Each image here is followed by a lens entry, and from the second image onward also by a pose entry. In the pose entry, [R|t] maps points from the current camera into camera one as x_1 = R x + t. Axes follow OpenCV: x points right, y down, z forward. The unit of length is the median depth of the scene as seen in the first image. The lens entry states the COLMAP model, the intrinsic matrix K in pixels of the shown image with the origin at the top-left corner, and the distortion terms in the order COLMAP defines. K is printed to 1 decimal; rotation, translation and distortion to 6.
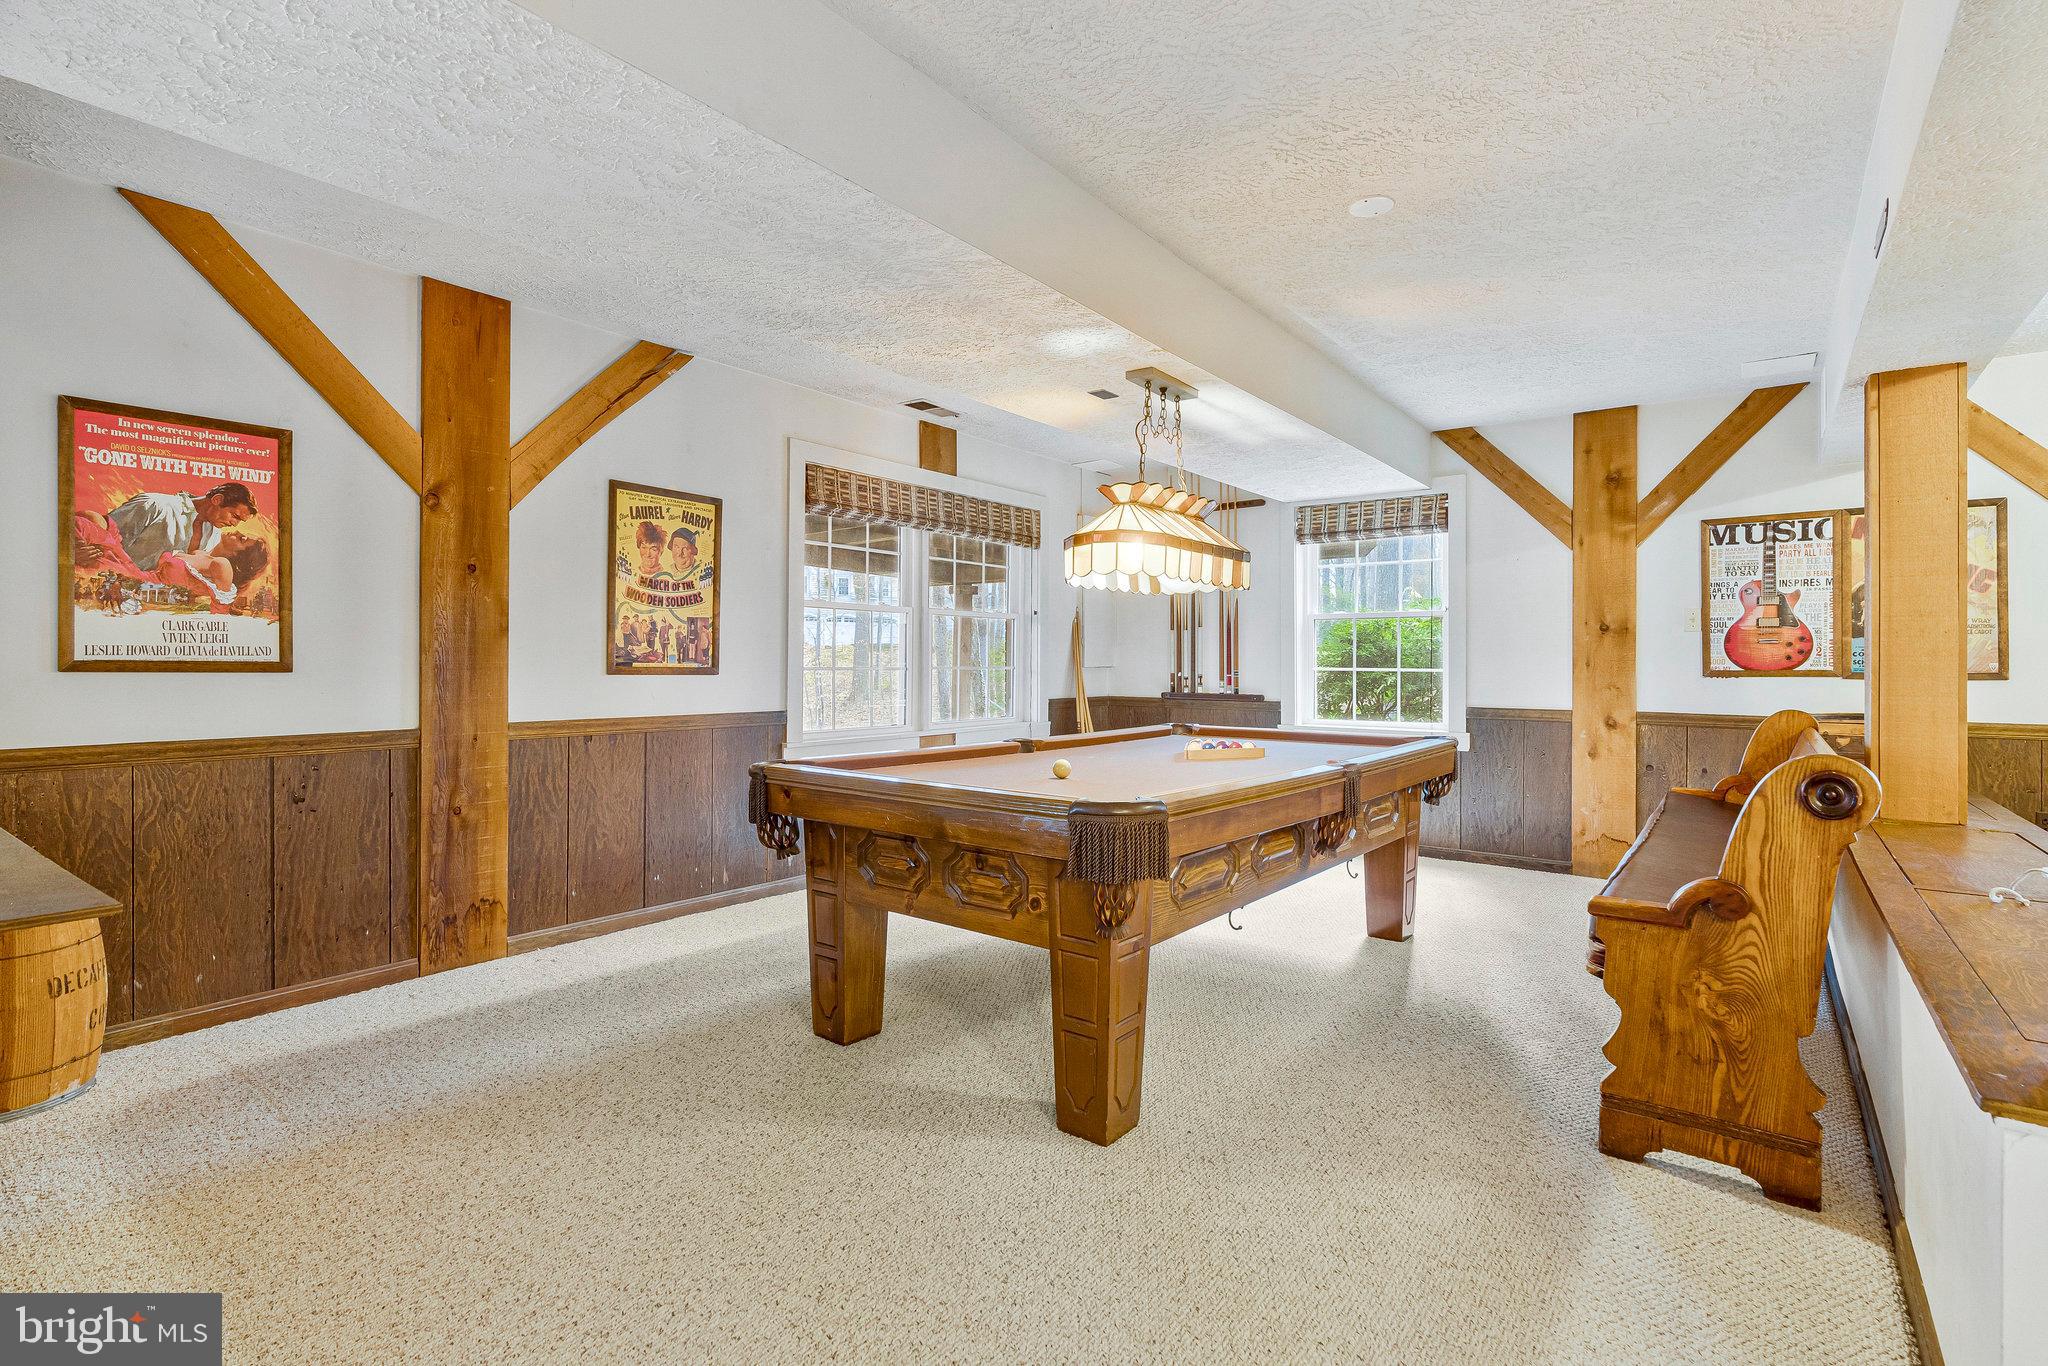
lens RADIAL K [[952.4, 0, 1029.7], [0, 952.4, 669.6], [0, 0, 1]] dist [-0.008338, 0.000605]
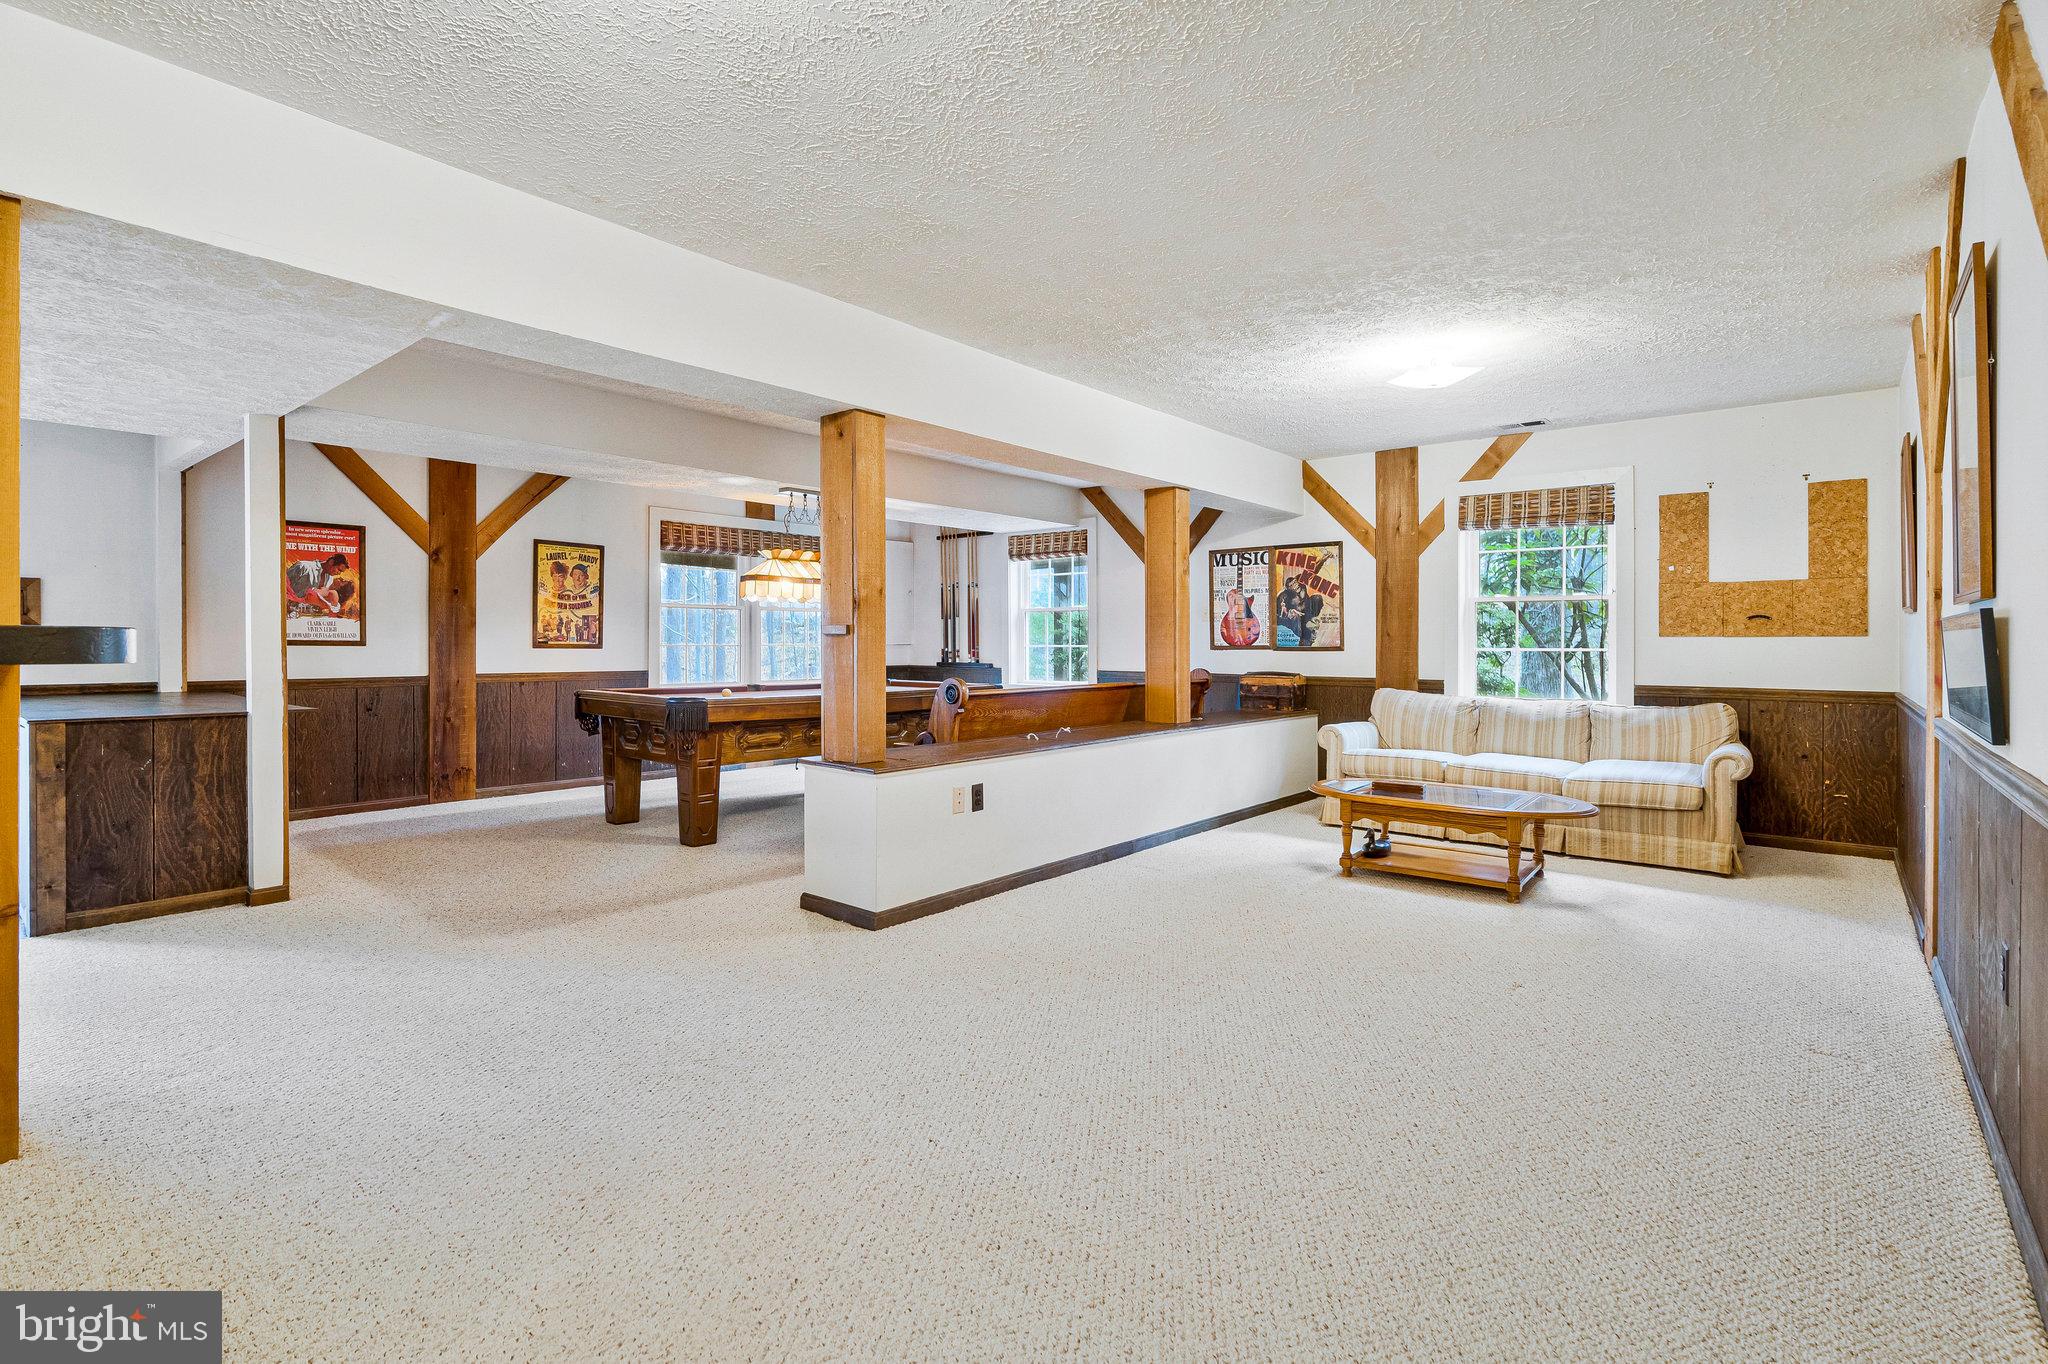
lens RADIAL K [[952.4, 0, 992.6], [0, 952.4, 653.9], [0, 0, 1]] dist [-0.008338, 0.000605]
pose [[0.996746, 0.000033, -0.080611, 0.559857], [0.000221, 0.999995, 0.003144, 0.010572], [0.080611, -0.003151, 0.996741, -0.710333]]
